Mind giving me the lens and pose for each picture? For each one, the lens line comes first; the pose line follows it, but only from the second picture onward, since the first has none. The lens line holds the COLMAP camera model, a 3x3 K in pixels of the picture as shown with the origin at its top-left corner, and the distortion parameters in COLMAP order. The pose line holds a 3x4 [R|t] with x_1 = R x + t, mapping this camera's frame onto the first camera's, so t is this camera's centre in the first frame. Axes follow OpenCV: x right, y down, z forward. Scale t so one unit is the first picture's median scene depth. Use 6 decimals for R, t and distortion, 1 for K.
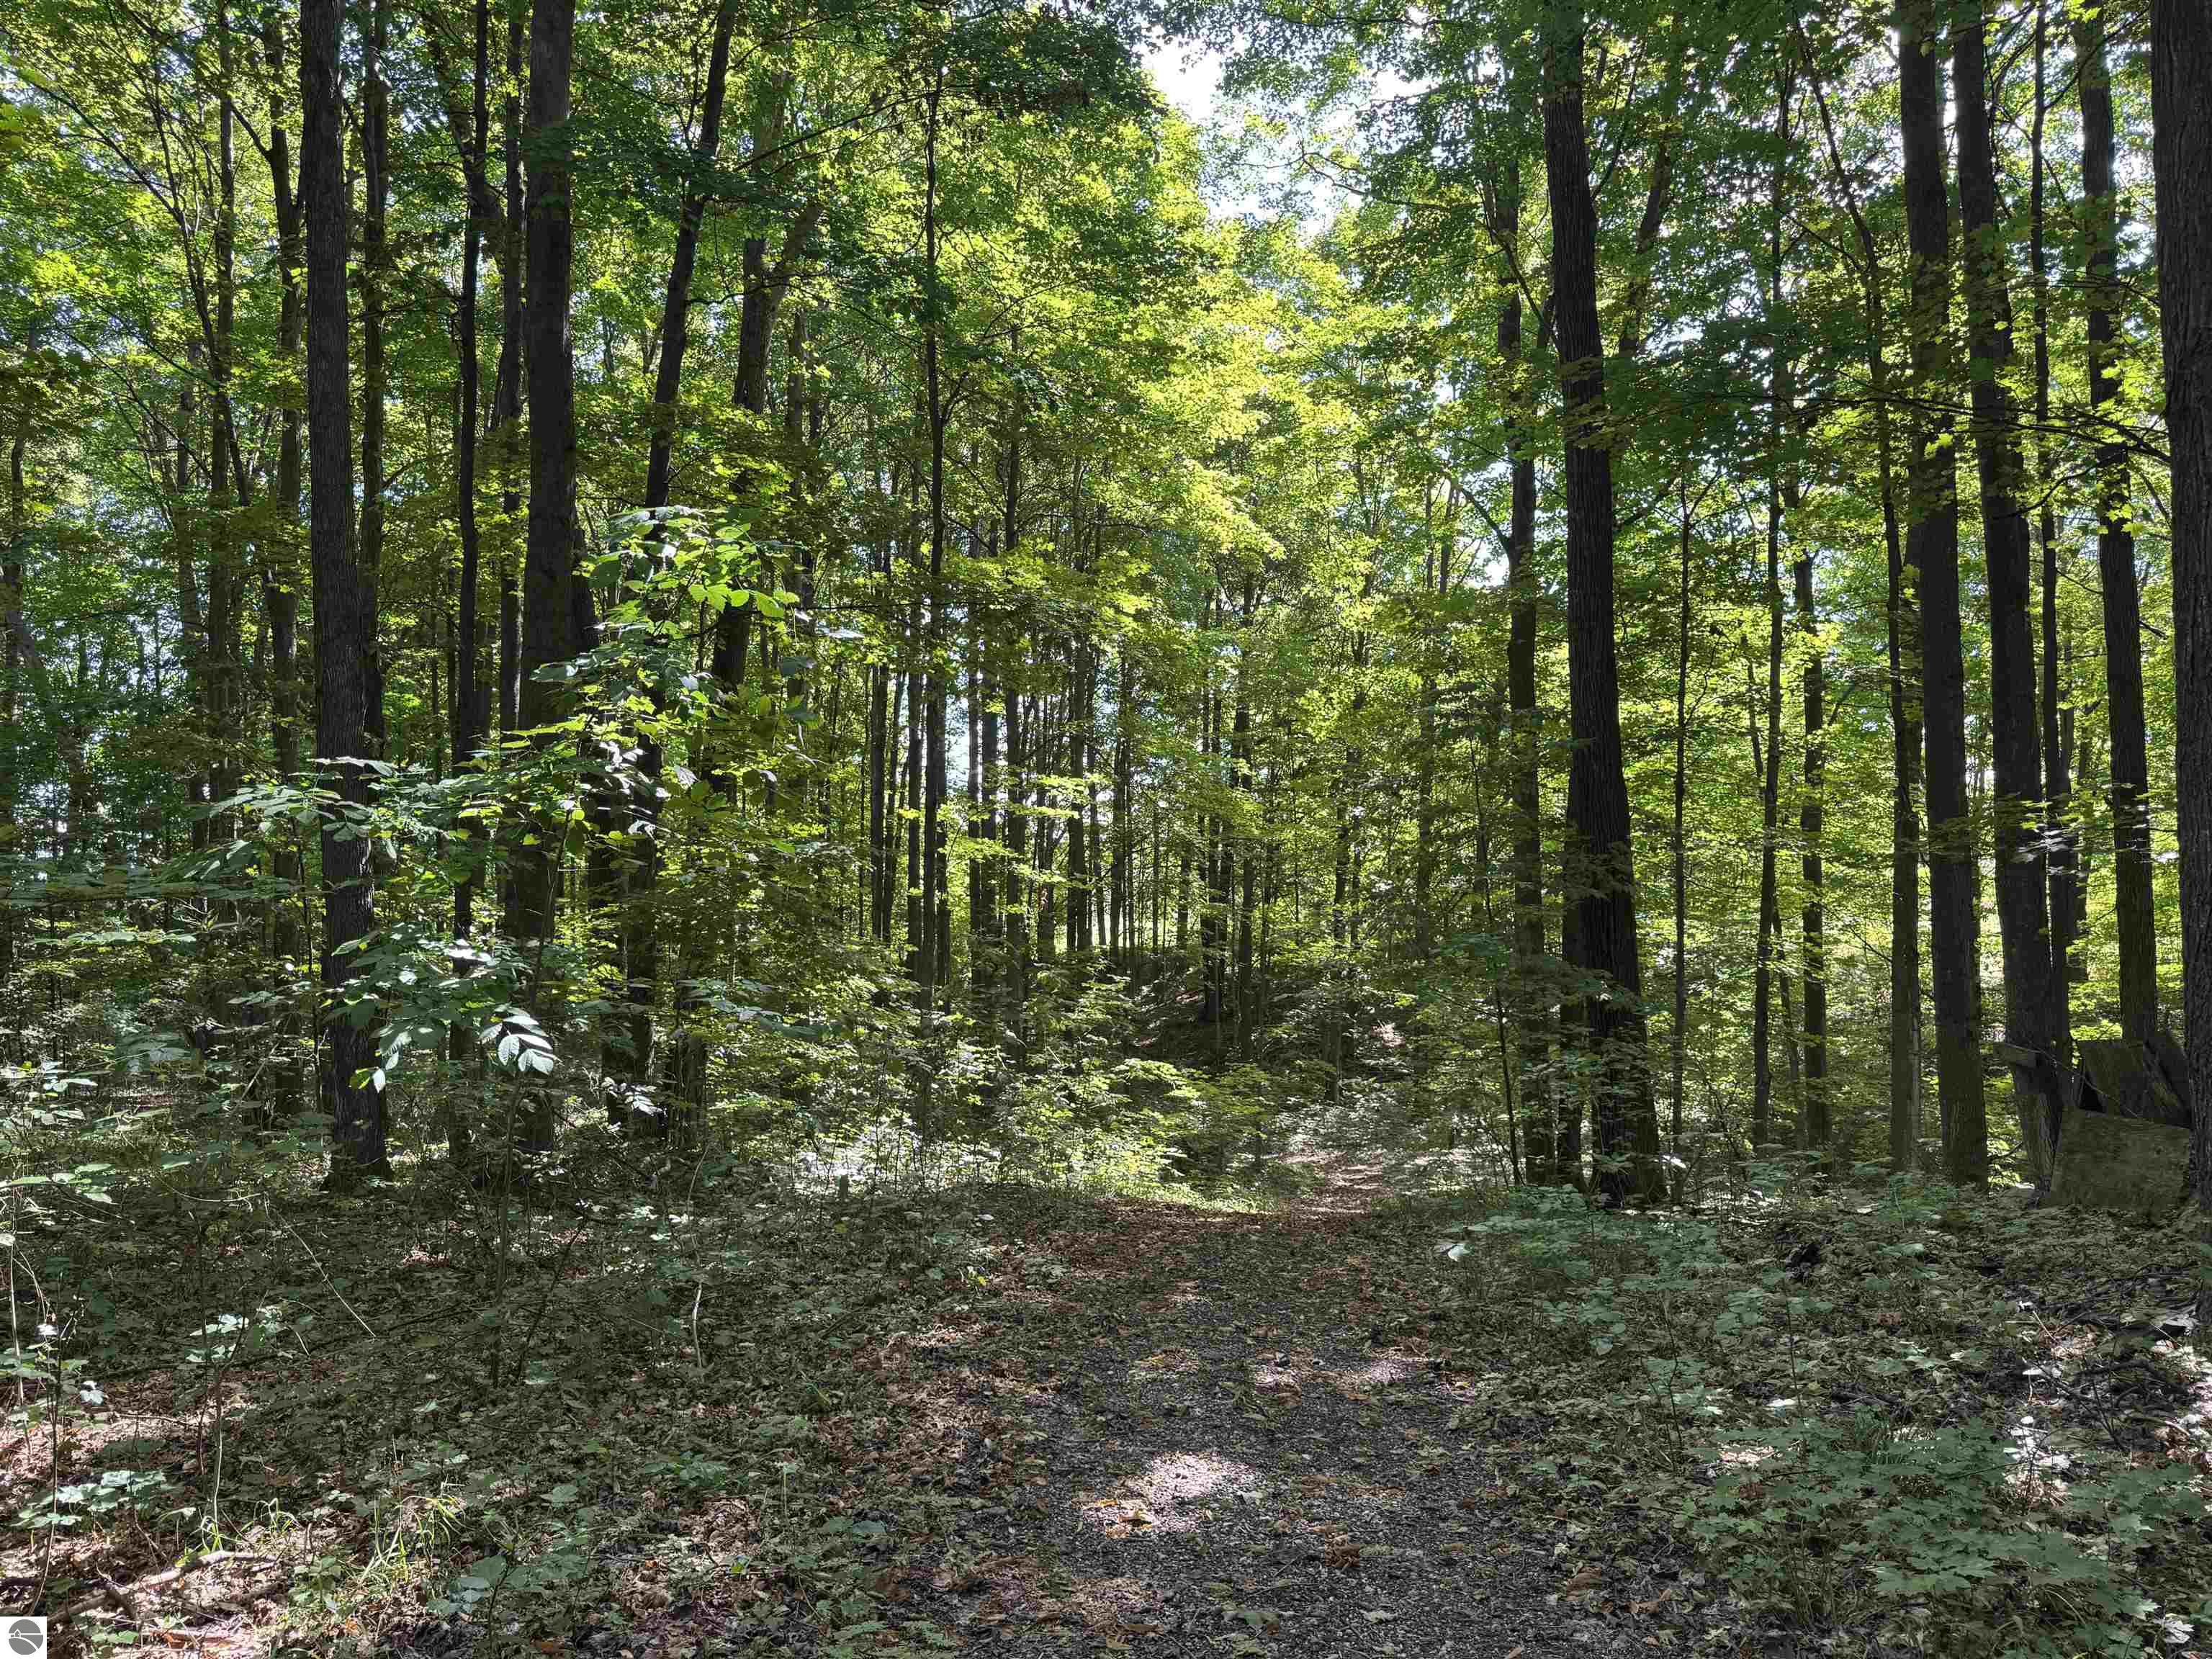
lens RADIAL K [[1546.0, 0, 1106.5], [0, 1546.0, 824.1], [0, 0, 1]] dist [0.001083, -0.001172]
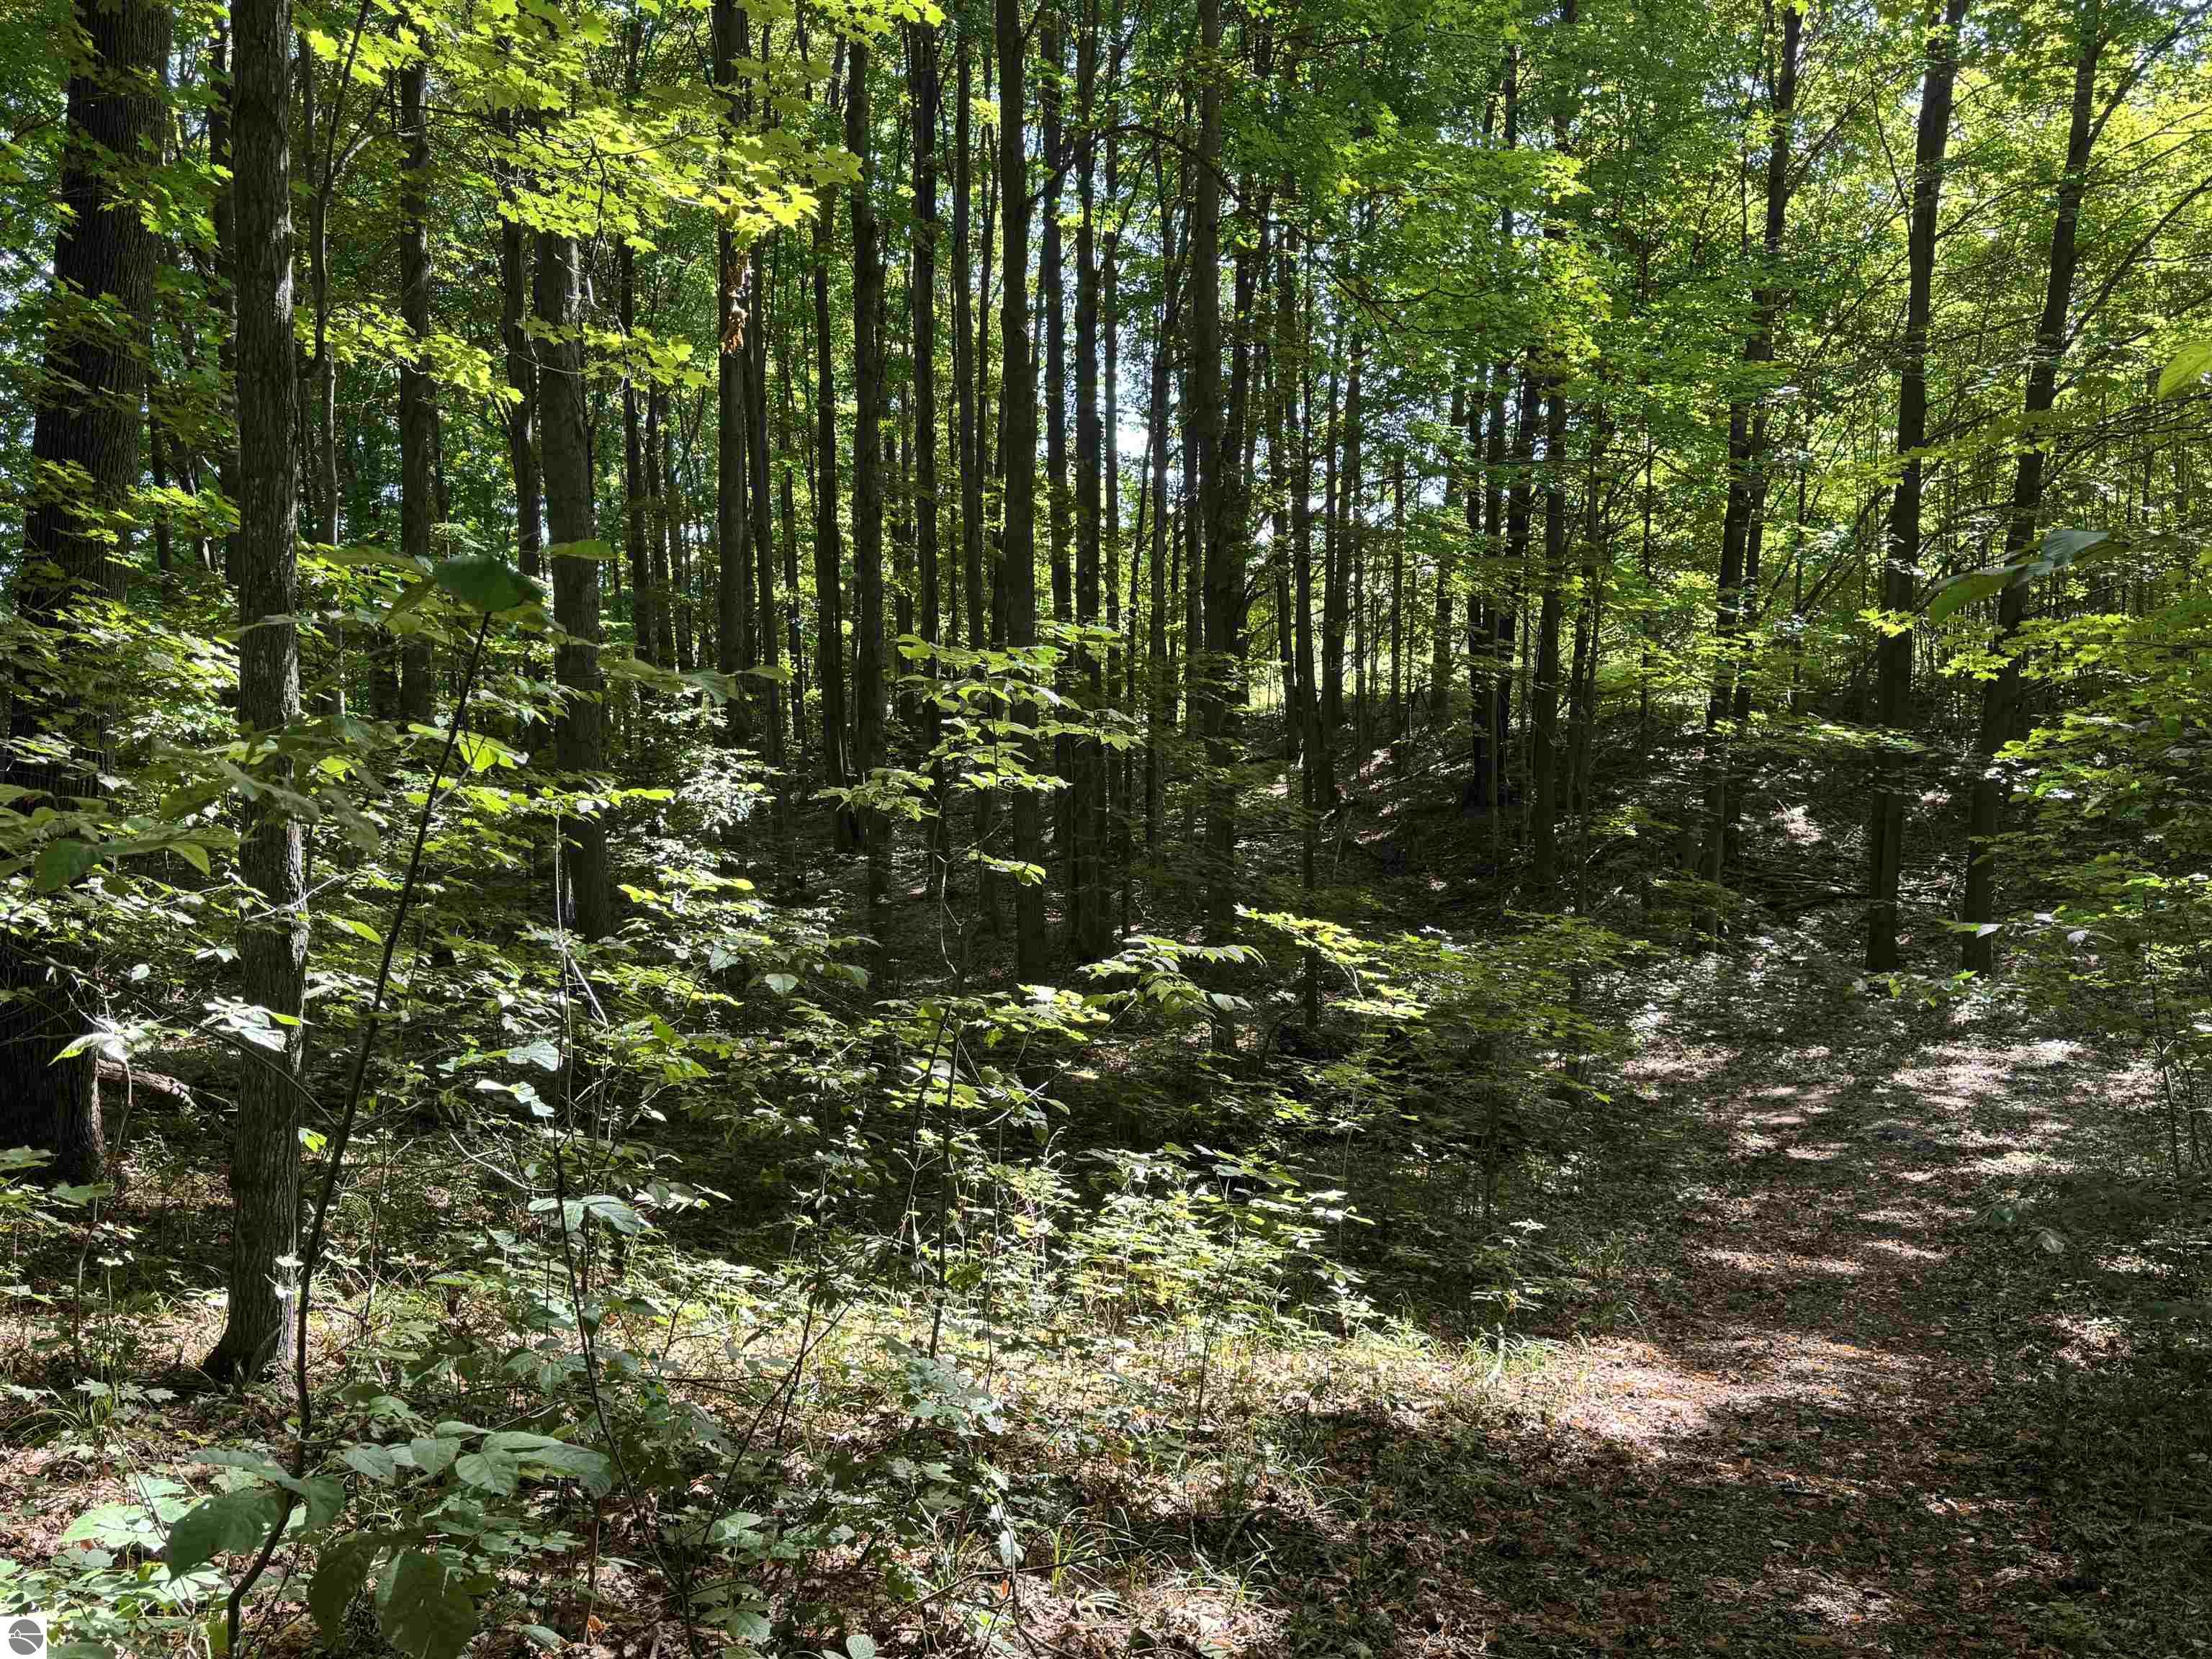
lens RADIAL K [[1865.1, 0, 1104.3], [0, 1865.1, 830.1], [0, 0, 1]] dist [0.002532, 0.000170]
pose [[0.990115, -0.006772, -0.140092, 0.023273], [0.026016, 0.990367, 0.136000, 0.036628], [0.137822, -0.138301, 0.980754, 0.280551]]
